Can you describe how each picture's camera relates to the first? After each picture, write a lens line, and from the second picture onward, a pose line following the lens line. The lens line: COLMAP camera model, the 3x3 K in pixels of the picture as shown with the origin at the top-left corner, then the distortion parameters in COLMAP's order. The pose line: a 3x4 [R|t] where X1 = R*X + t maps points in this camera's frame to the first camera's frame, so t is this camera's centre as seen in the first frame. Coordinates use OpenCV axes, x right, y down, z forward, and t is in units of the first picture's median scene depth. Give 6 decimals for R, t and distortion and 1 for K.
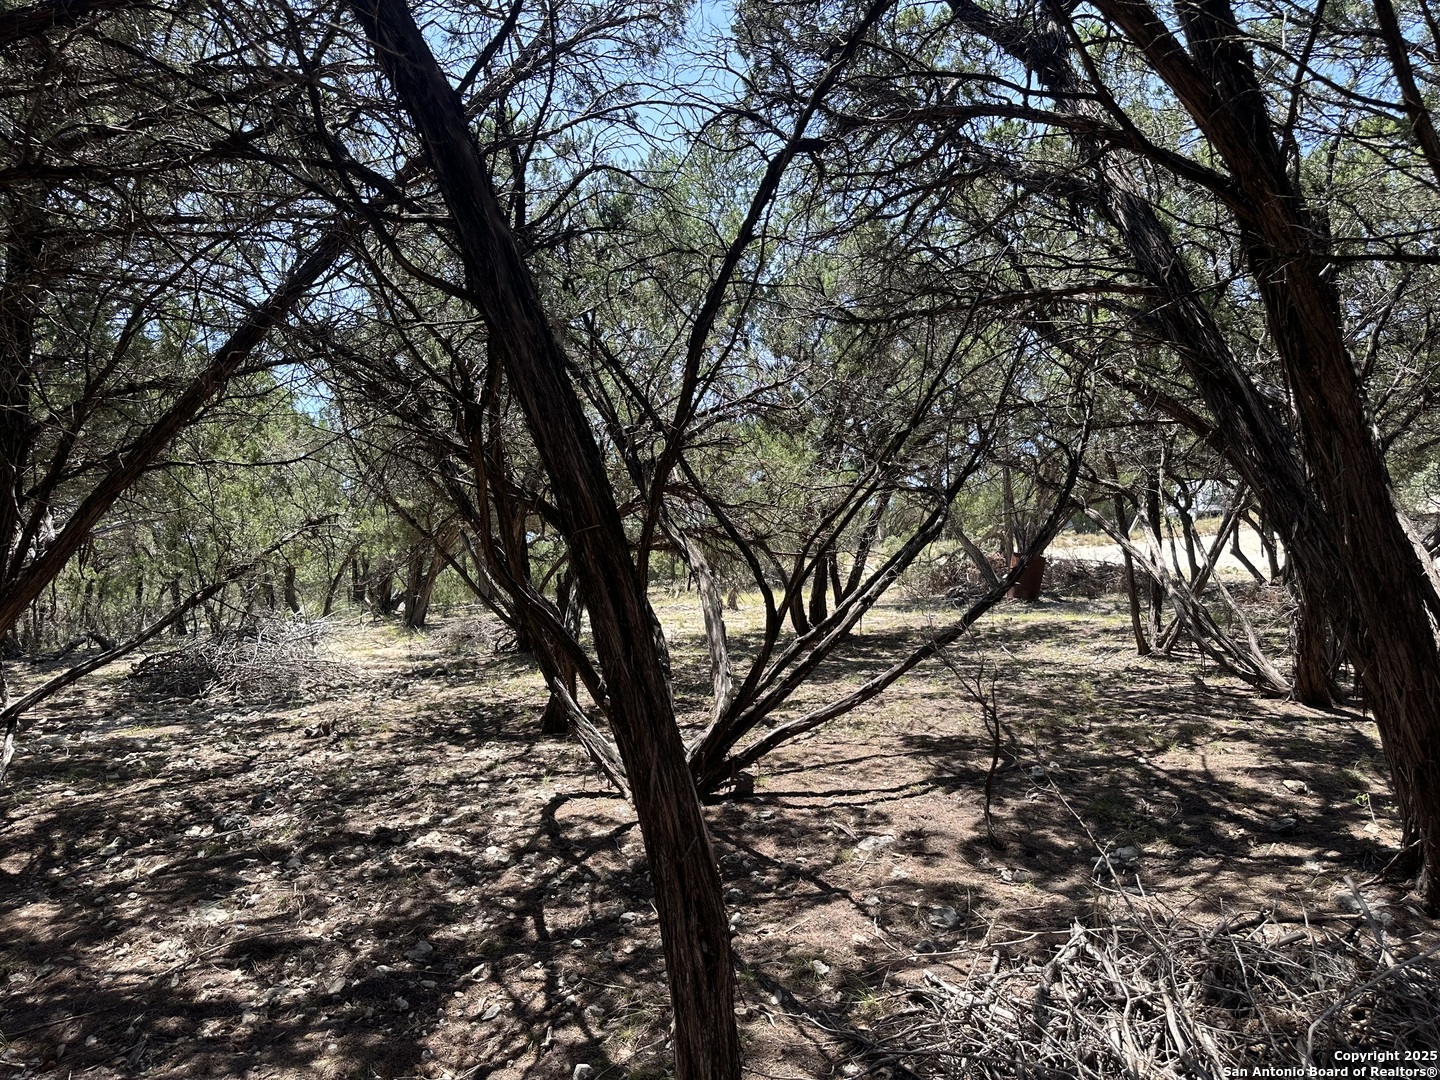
lens RADIAL K [[1013.5, 0, 706.8], [0, 1013.5, 540.0], [0, 0, 1]] dist [0.006825, 0.006123]
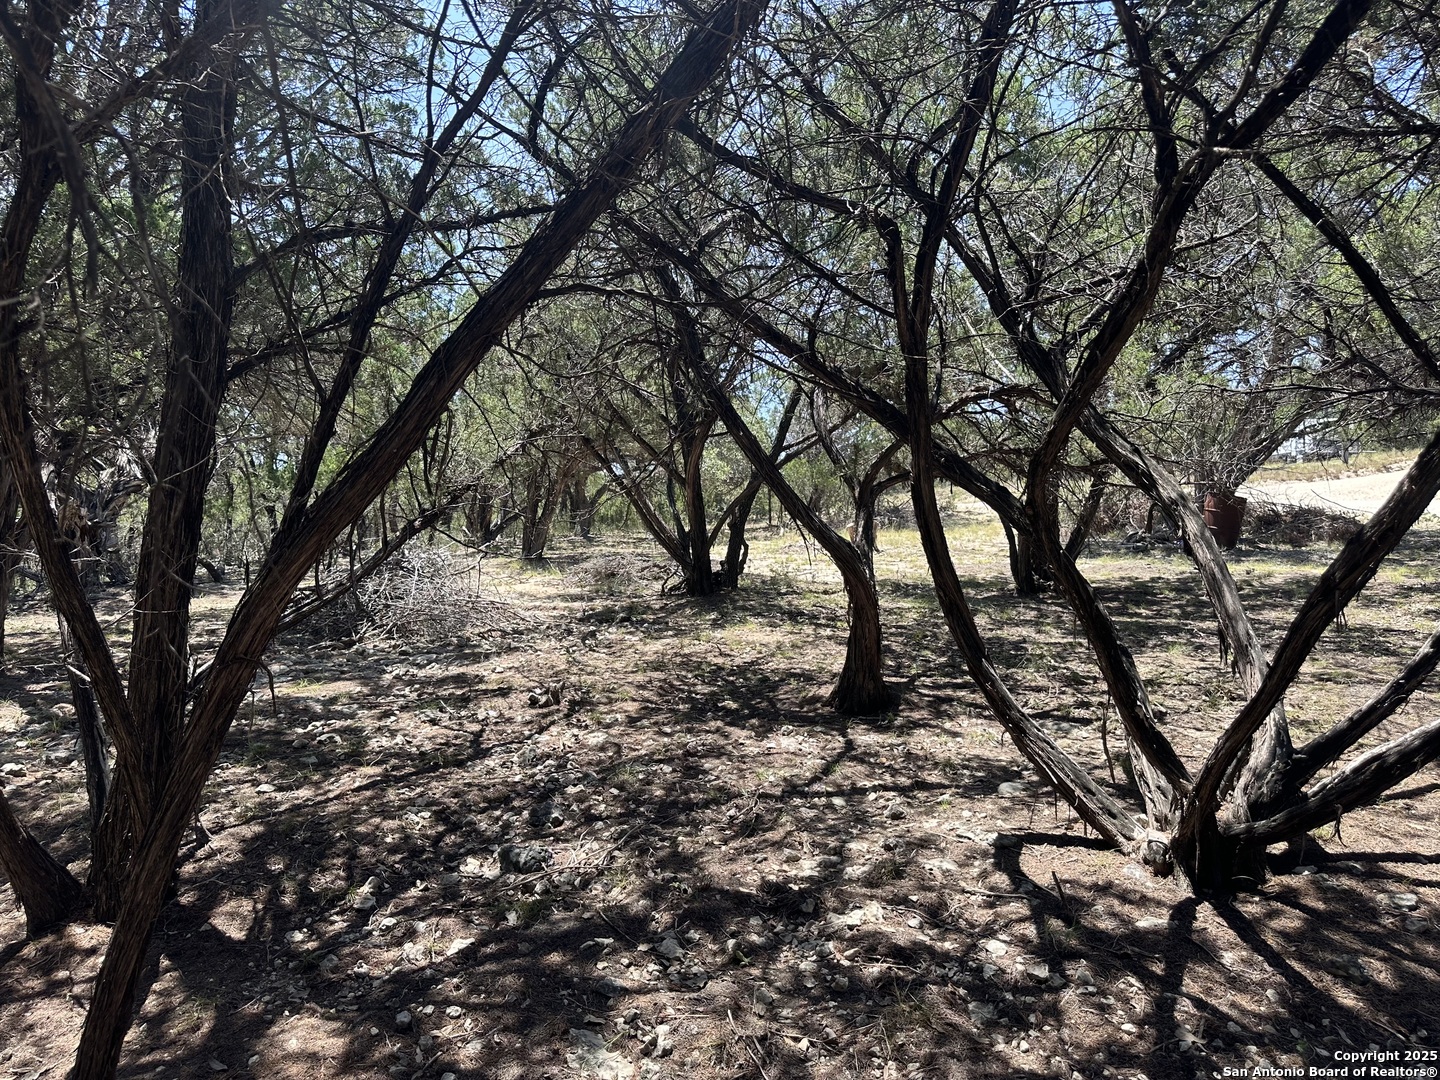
lens RADIAL K [[1013.5, 0, 733.2], [0, 1013.5, 536.9], [0, 0, 1]] dist [0.006825, 0.006123]
pose [[0.999169, 0.022261, -0.034133, -0.219548], [-0.020183, 0.997991, 0.060051, 0.013891], [0.035401, -0.059312, 0.997612, 0.237942]]
